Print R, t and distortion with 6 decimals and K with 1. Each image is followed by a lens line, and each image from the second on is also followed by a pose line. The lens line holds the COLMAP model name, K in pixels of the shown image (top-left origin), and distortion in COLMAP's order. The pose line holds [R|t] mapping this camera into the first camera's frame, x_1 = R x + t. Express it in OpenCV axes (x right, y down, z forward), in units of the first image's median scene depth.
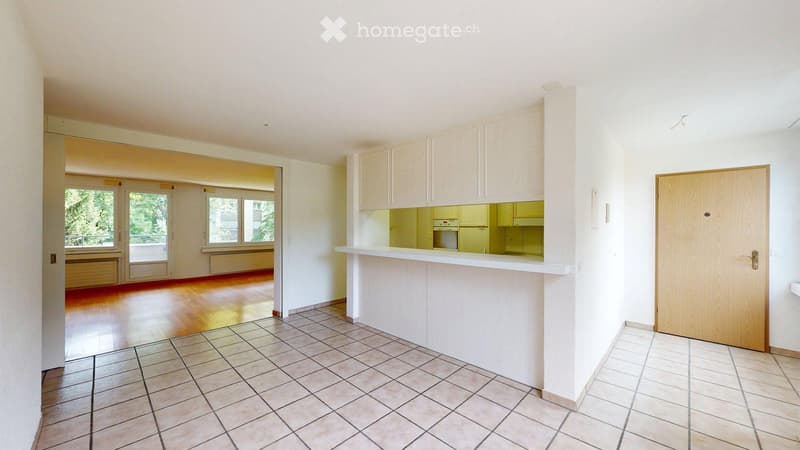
lens RADIAL K [[293.7, 0, 400.0], [0, 293.7, 225.0], [0, 0, 1]] dist [0.000000, -0.000008]
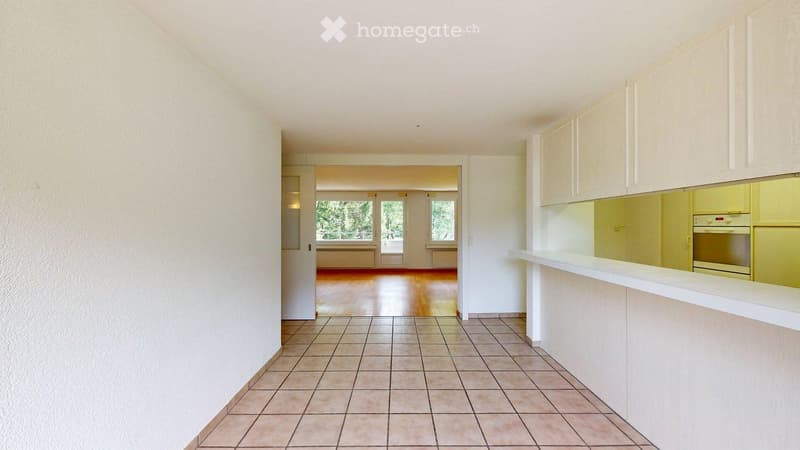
lens RADIAL K [[293.7, 0, 400.0], [0, 293.7, 225.0], [0, 0, 1]] dist [0.000000, -0.000008]
pose [[0.702248, -0.003349, -0.711925, 0.150282], [0.004181, 0.999991, -0.000579, 0.000625], [0.711920, -0.002570, 0.702255, 0.168289]]
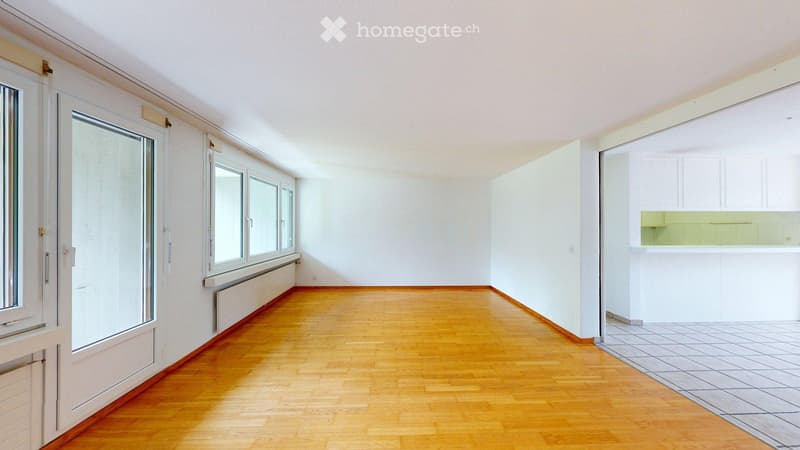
lens RADIAL K [[293.7, 0, 400.0], [0, 293.7, 225.0], [0, 0, 1]] dist [0.000000, -0.000008]
pose [[0.689923, 0.003852, 0.723873, -1.364022], [-0.006169, 0.999981, 0.000559, 0.000853], [-0.723857, -0.004851, 0.689933, 0.855969]]
